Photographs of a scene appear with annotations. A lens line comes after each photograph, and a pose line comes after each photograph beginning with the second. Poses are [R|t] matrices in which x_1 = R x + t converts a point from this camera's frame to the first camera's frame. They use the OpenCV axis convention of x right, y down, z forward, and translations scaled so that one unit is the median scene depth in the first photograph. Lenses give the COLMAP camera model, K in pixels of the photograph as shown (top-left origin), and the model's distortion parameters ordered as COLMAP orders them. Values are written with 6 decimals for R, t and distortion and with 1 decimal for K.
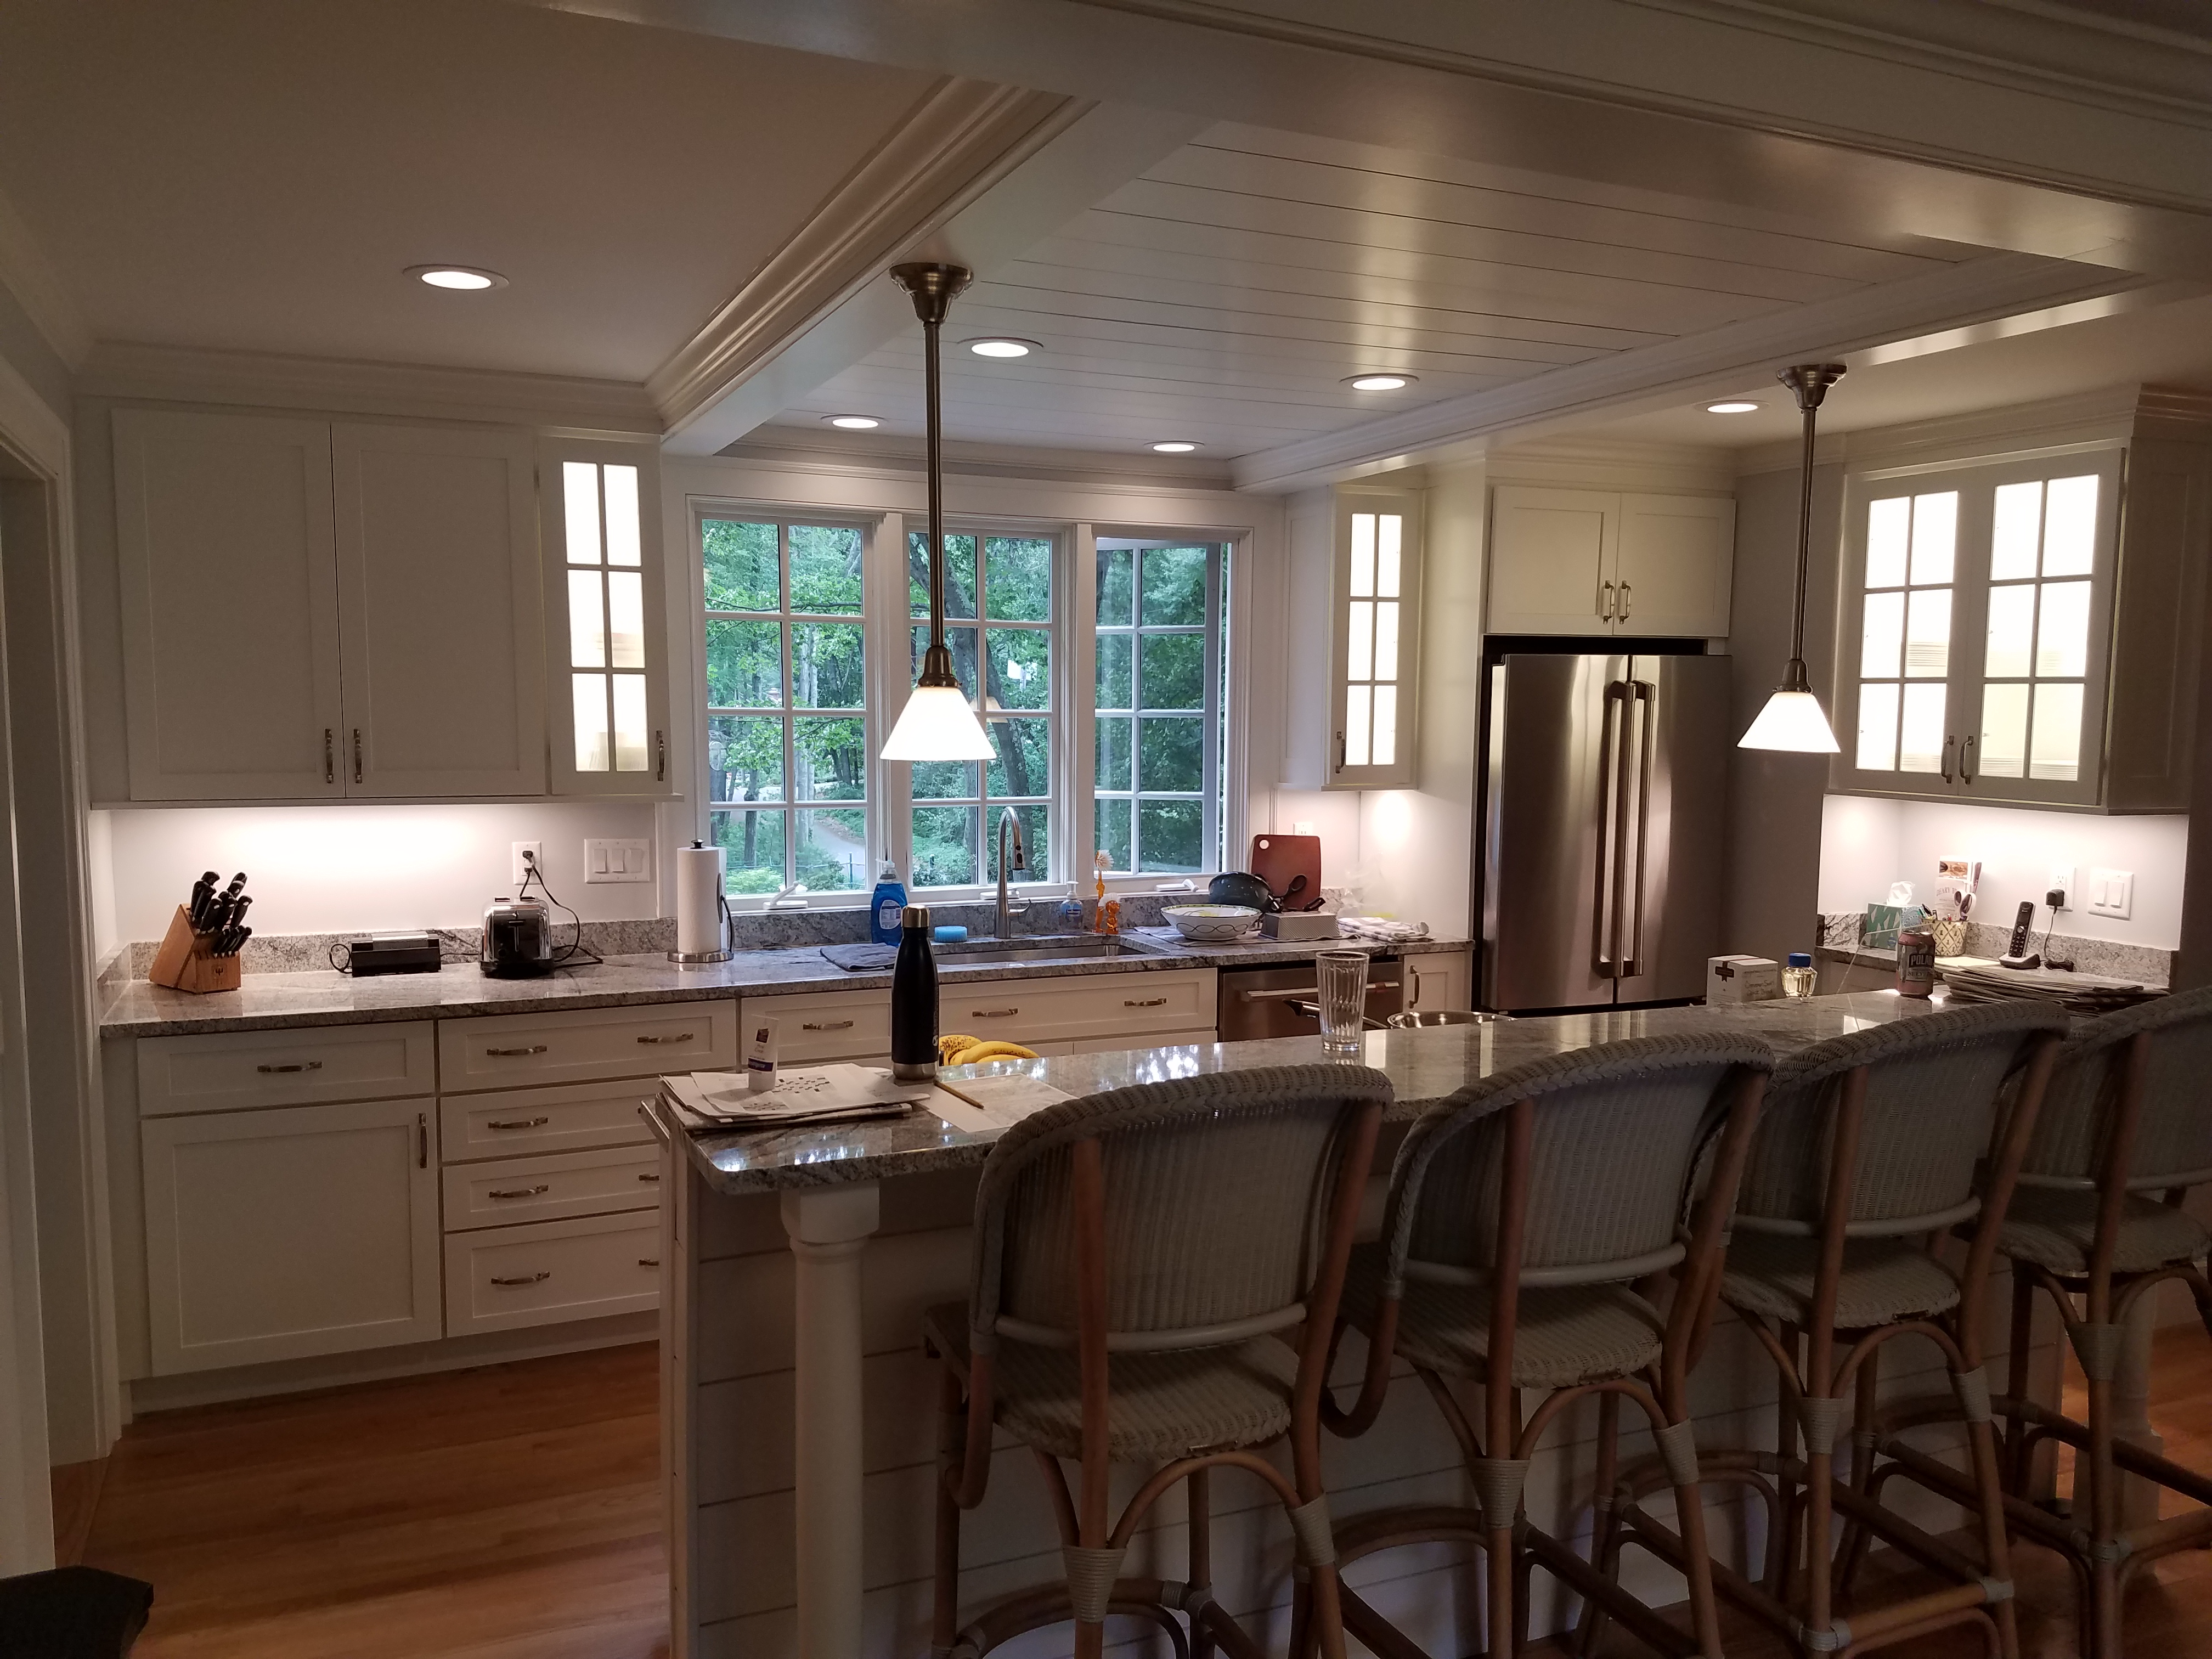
lens RADIAL K [[1695.9, 0, 1072.8], [0, 1695.9, 879.0], [0, 0, 1]] dist [0.073992, -0.132543]
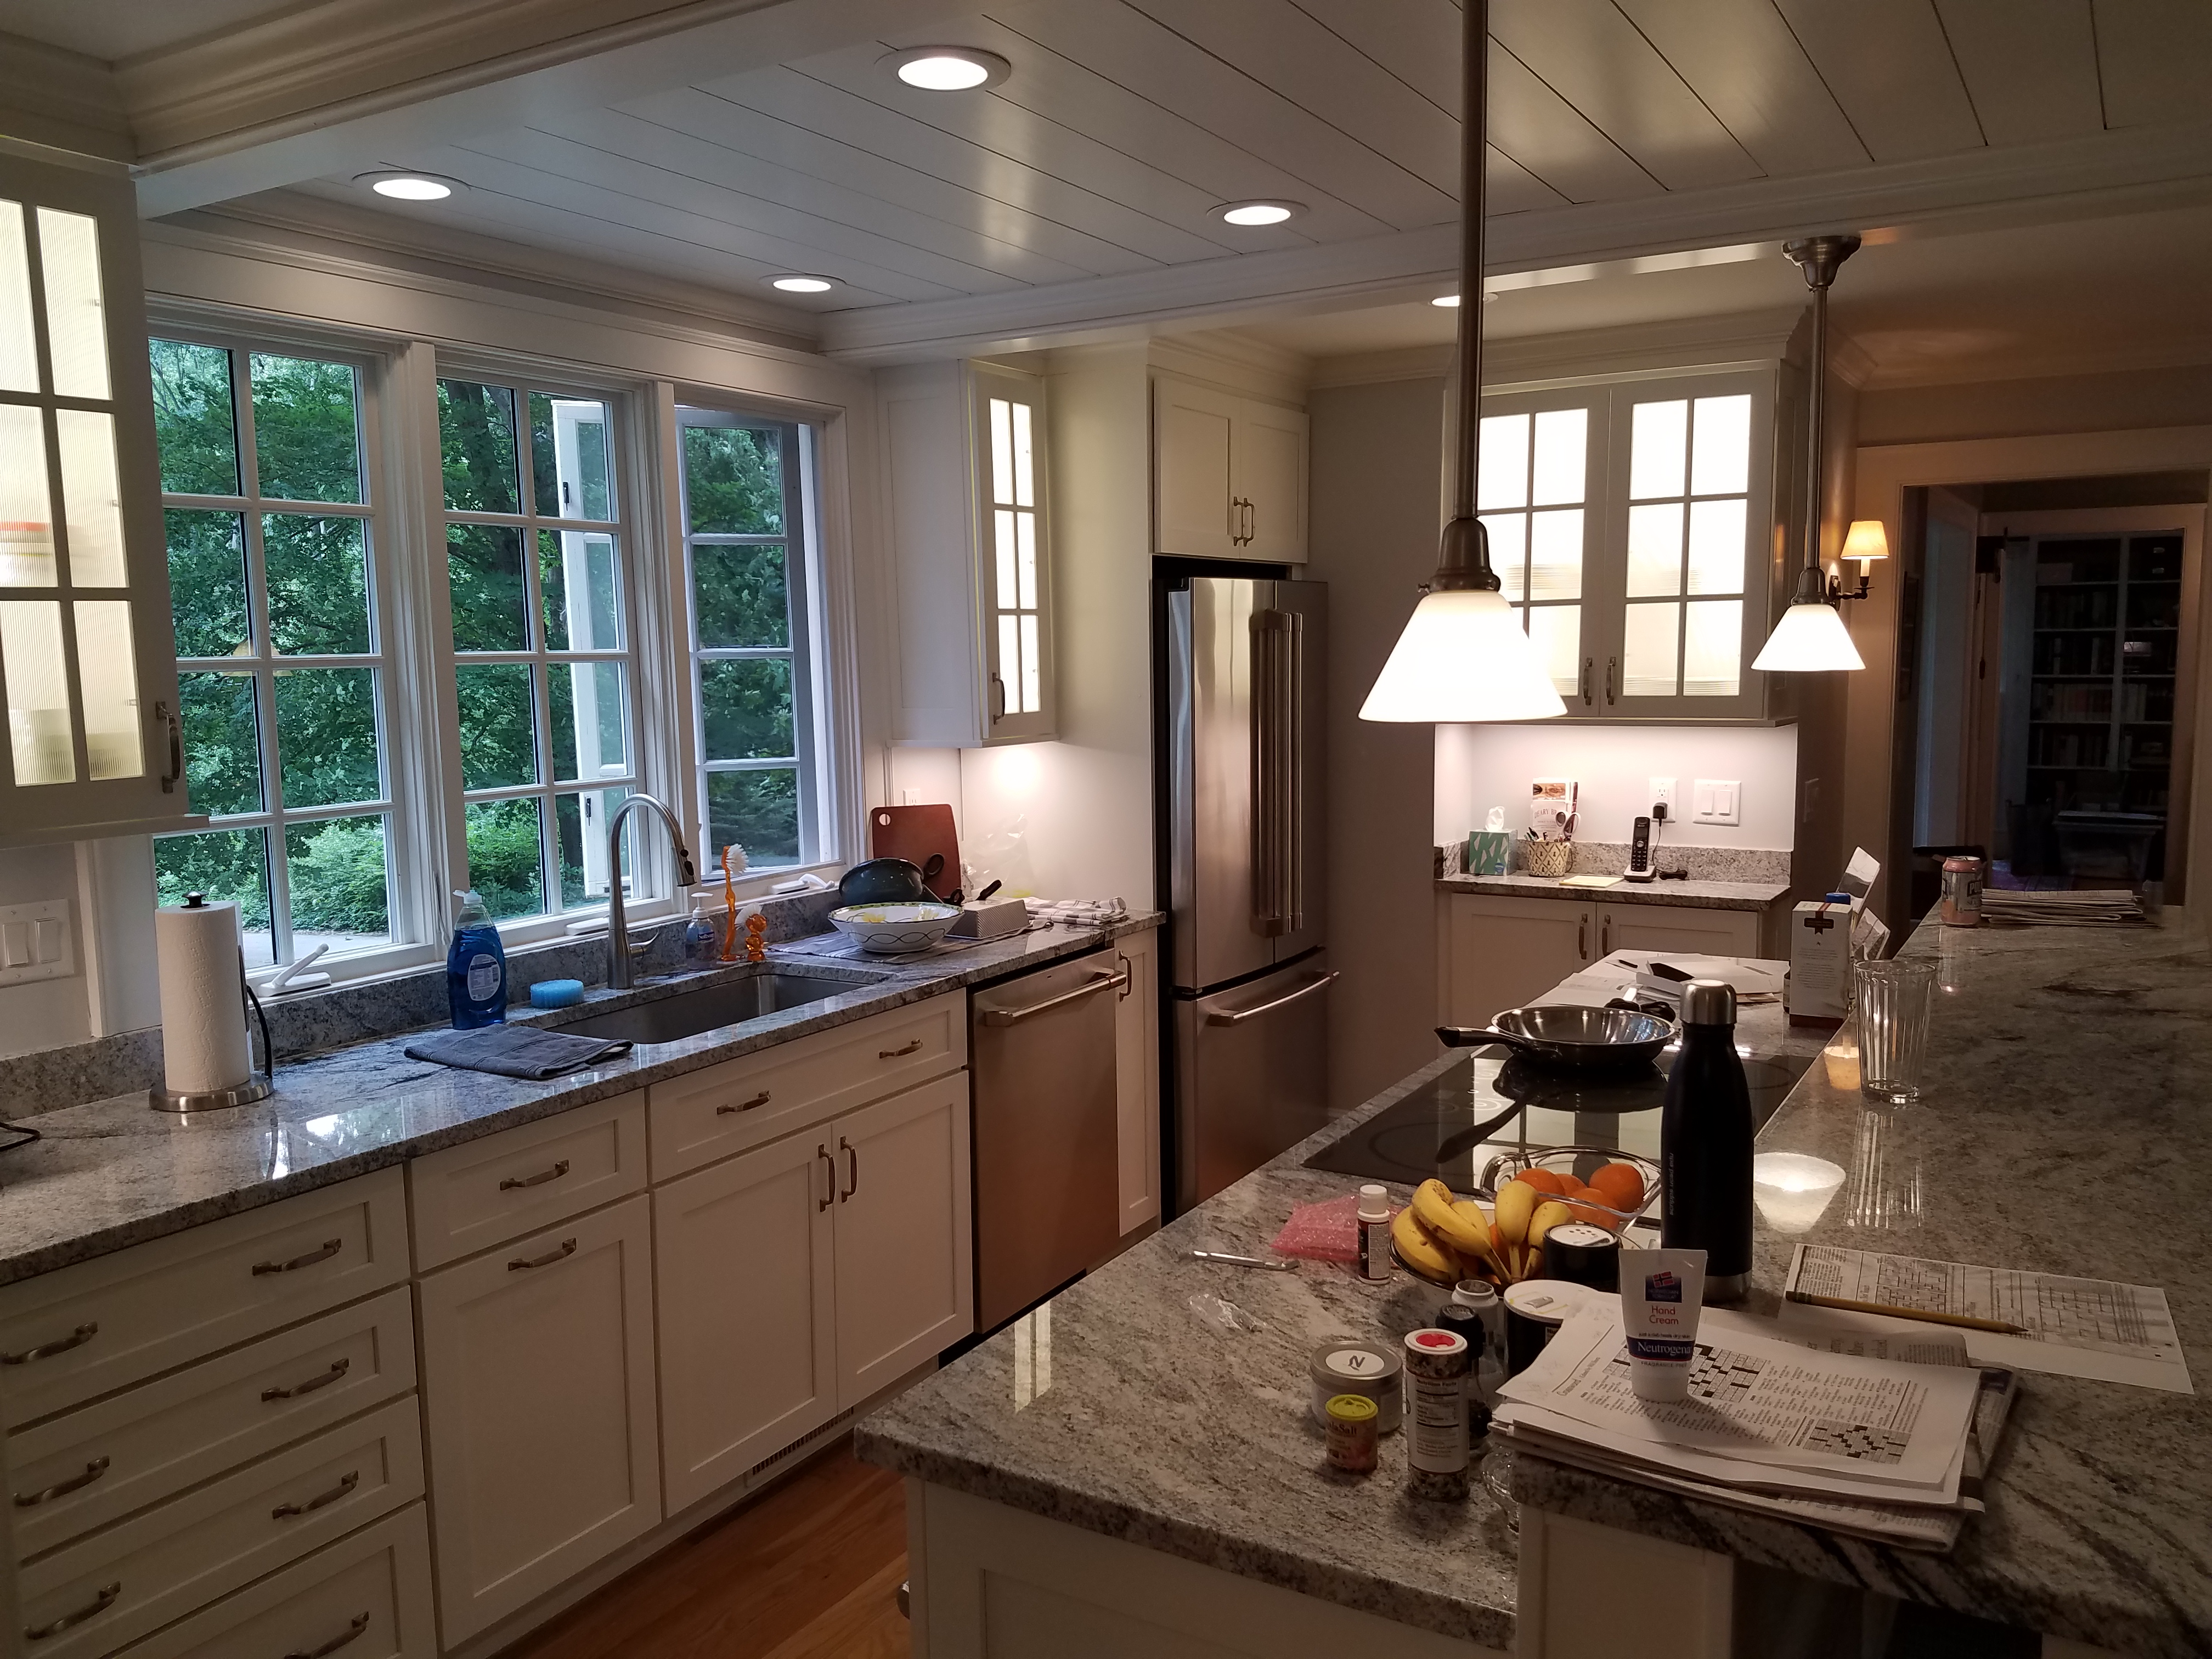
lens RADIAL K [[1695.9, 0, 1083.0], [0, 1695.9, 840.3], [0, 0, 1]] dist [0.073992, -0.132543]
pose [[0.813193, -0.087251, 0.575417, -0.300953], [0.082710, 0.995989, 0.034135, -0.034672], [-0.576087, 0.019834, 0.817148, 0.353101]]
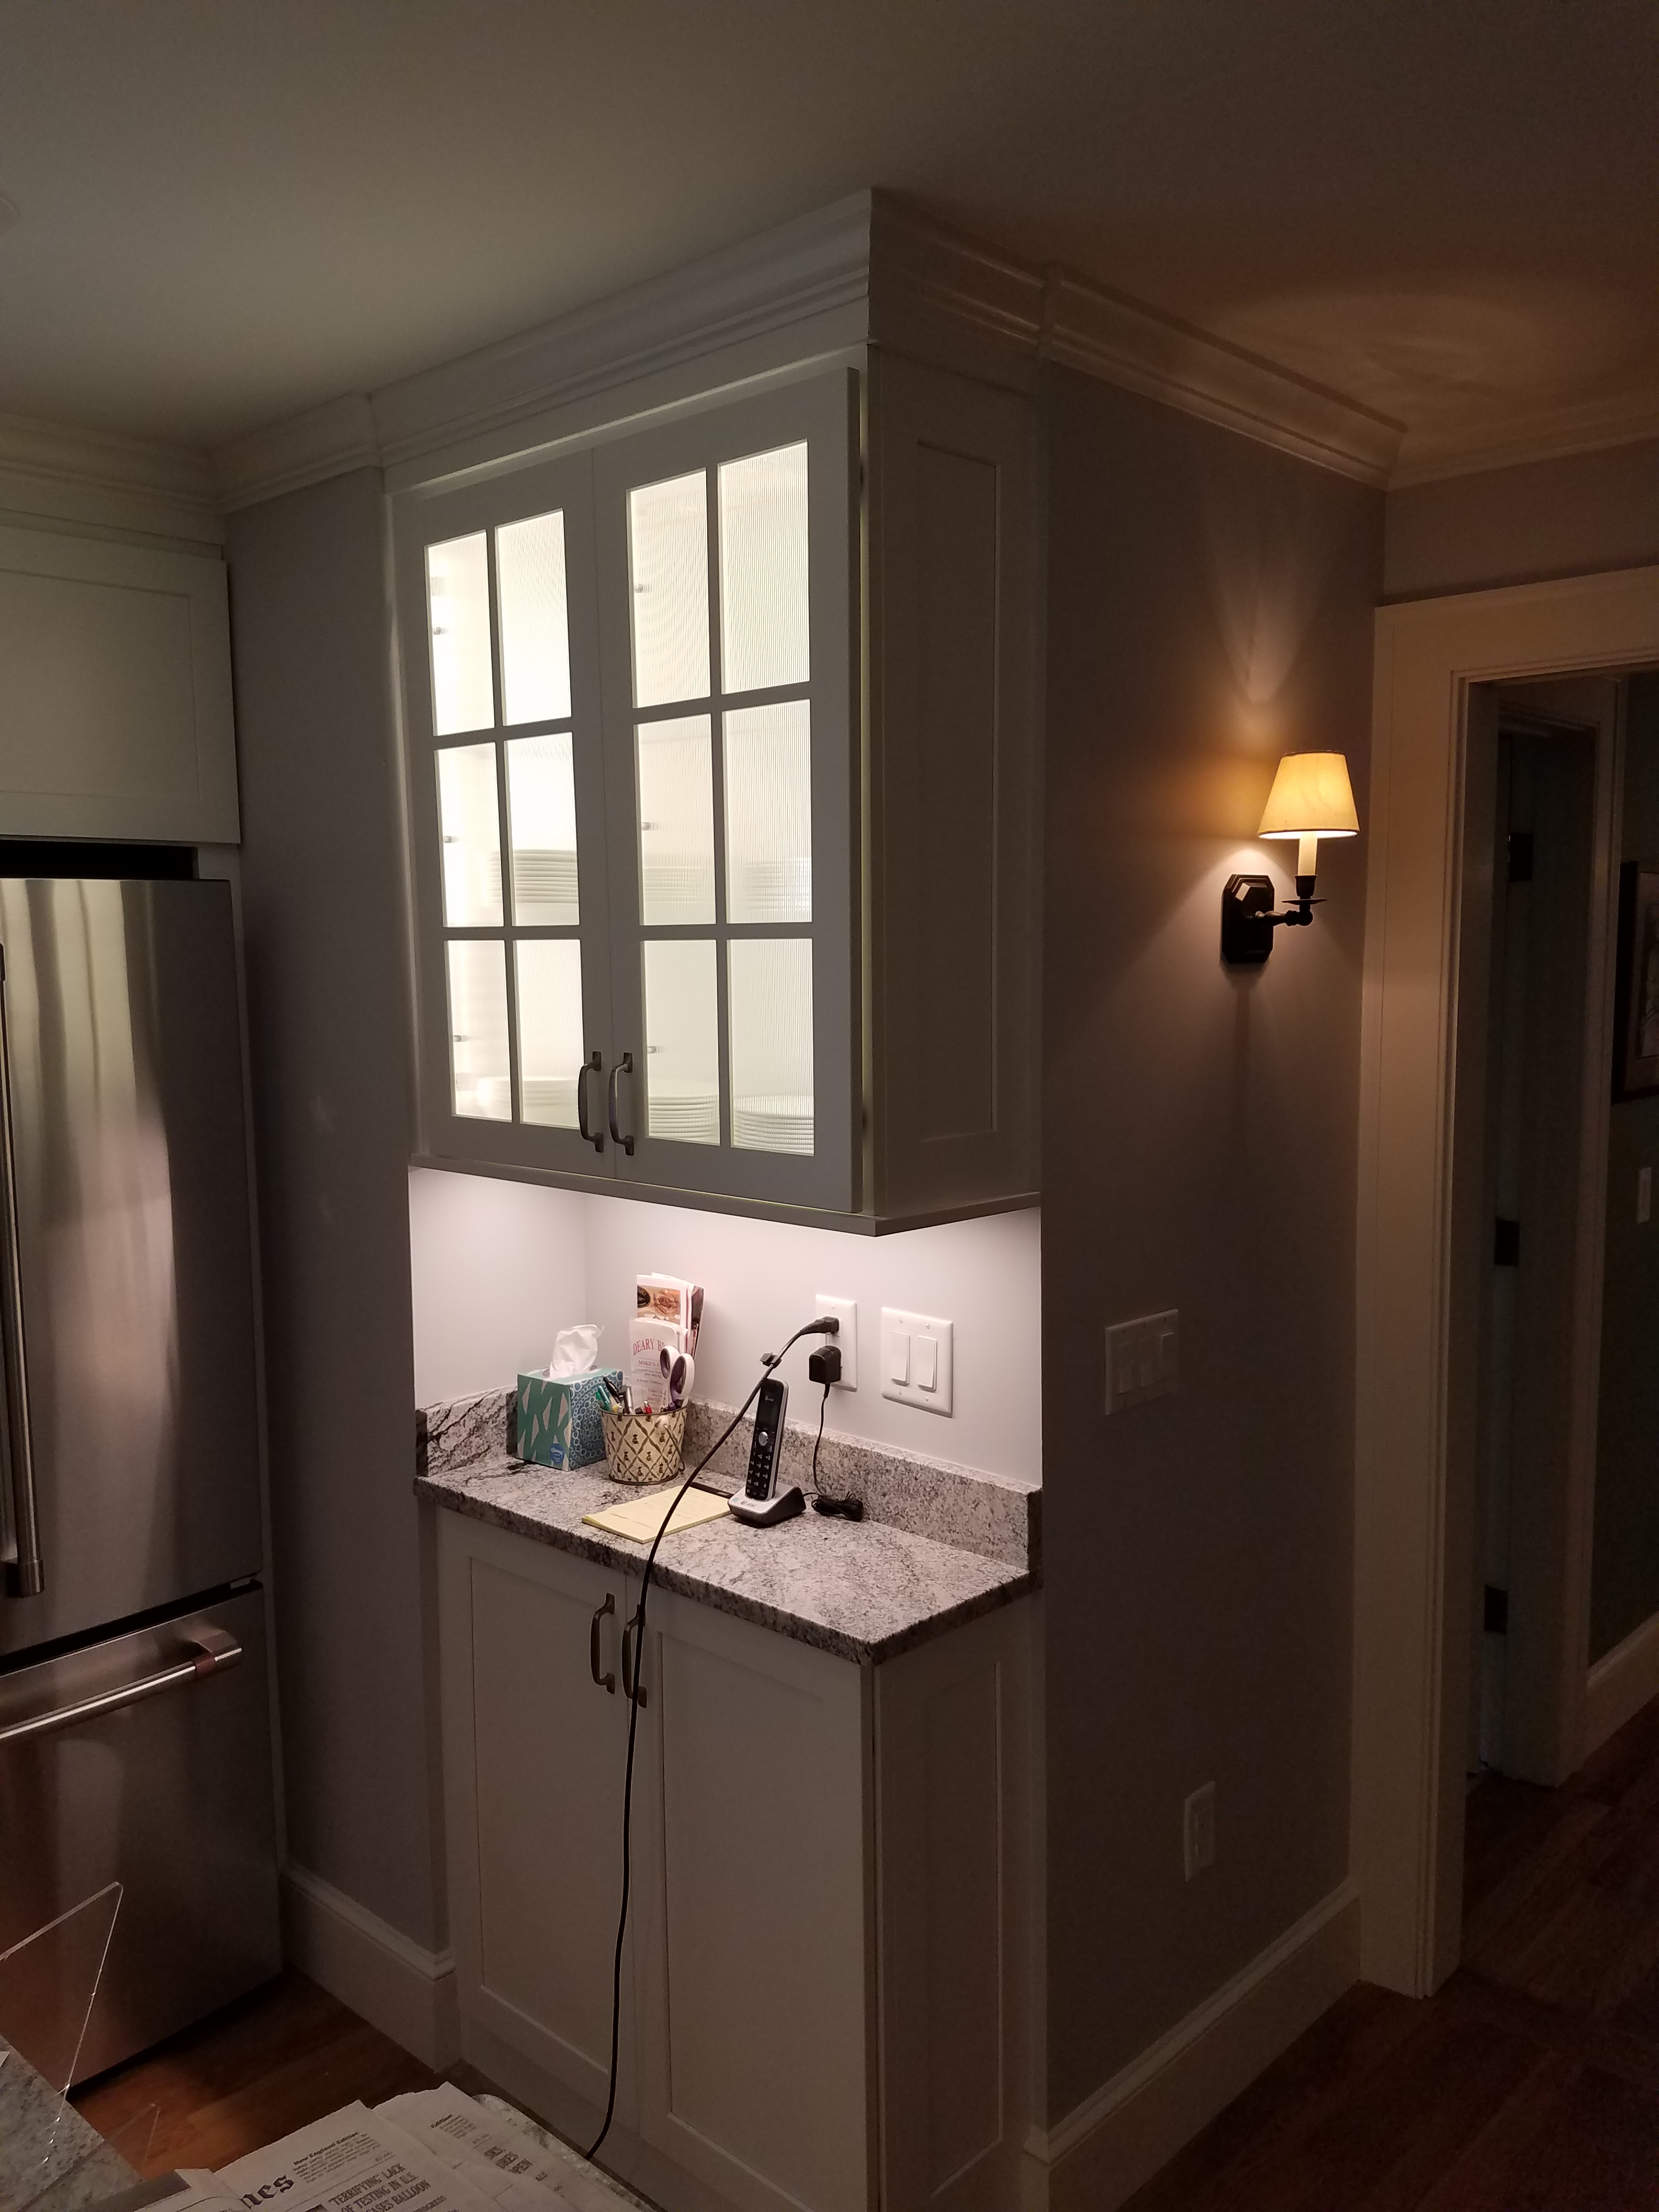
lens RADIAL K [[1695.9, 0, 828.5], [0, 1695.9, 1126.7], [0, 0, 1]] dist [0.073992, -0.132543]
pose [[0.909464, -0.066674, 0.410402, 0.372388], [0.063485, 0.997753, 0.021411, -0.067447], [-0.410907, 0.006582, 0.911653, 0.543548]]
